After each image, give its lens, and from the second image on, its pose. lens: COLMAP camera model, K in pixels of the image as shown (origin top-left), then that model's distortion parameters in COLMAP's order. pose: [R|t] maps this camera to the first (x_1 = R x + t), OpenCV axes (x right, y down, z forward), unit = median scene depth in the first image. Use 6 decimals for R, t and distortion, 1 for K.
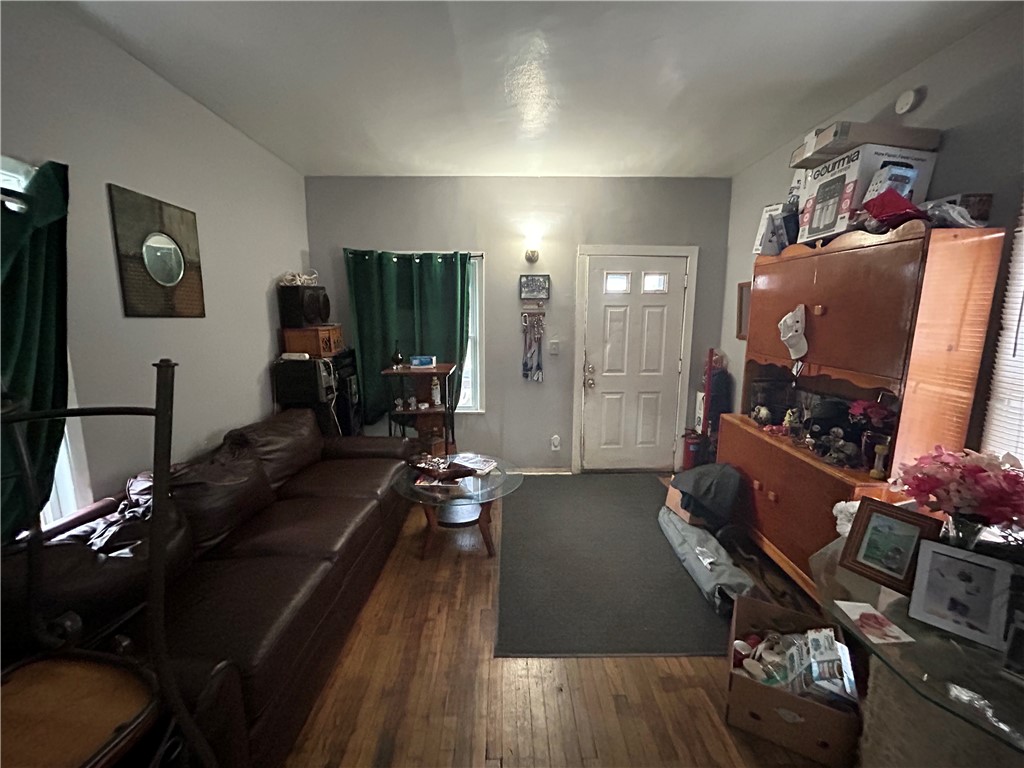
lens RADIAL K [[407.1, 0, 511.7], [0, 407.1, 384.0], [0, 0, 1]] dist [0.001497, 0.000012]
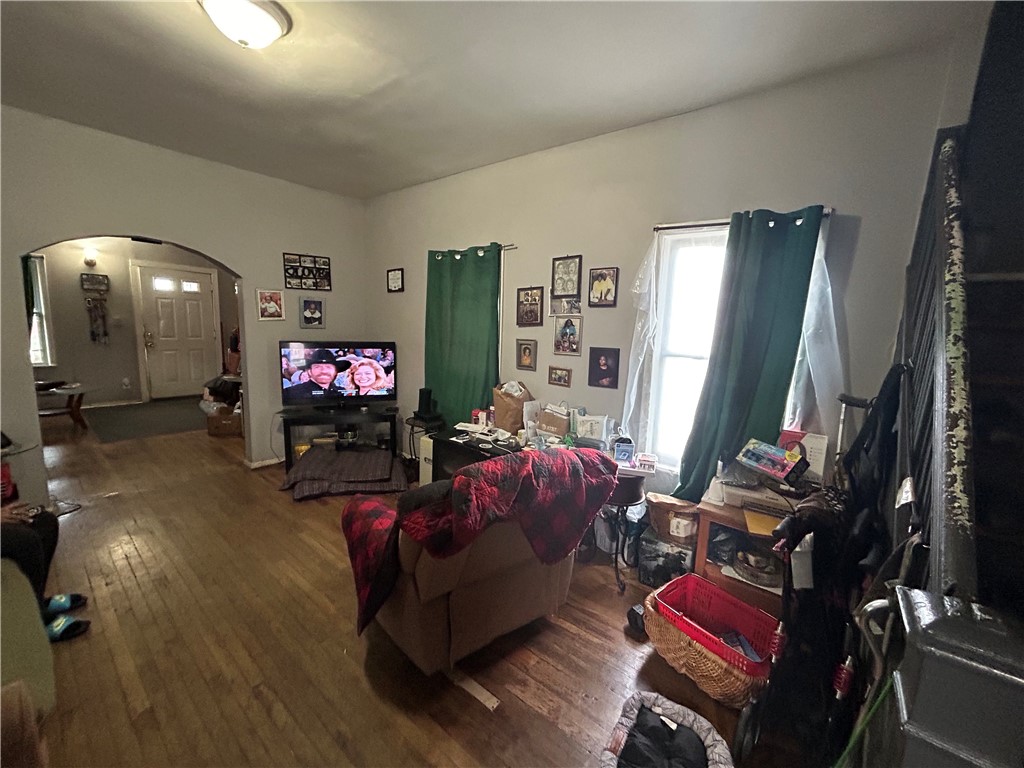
lens RADIAL K [[407.1, 0, 512.8], [0, 407.1, 389.6], [0, 0, 1]] dist [0.001497, 0.000012]
pose [[0.632271, -0.094227, 0.768996, -0.167780], [0.072836, 0.995410, 0.062085, 0.187442], [-0.771316, 0.016756, 0.636232, -1.192654]]
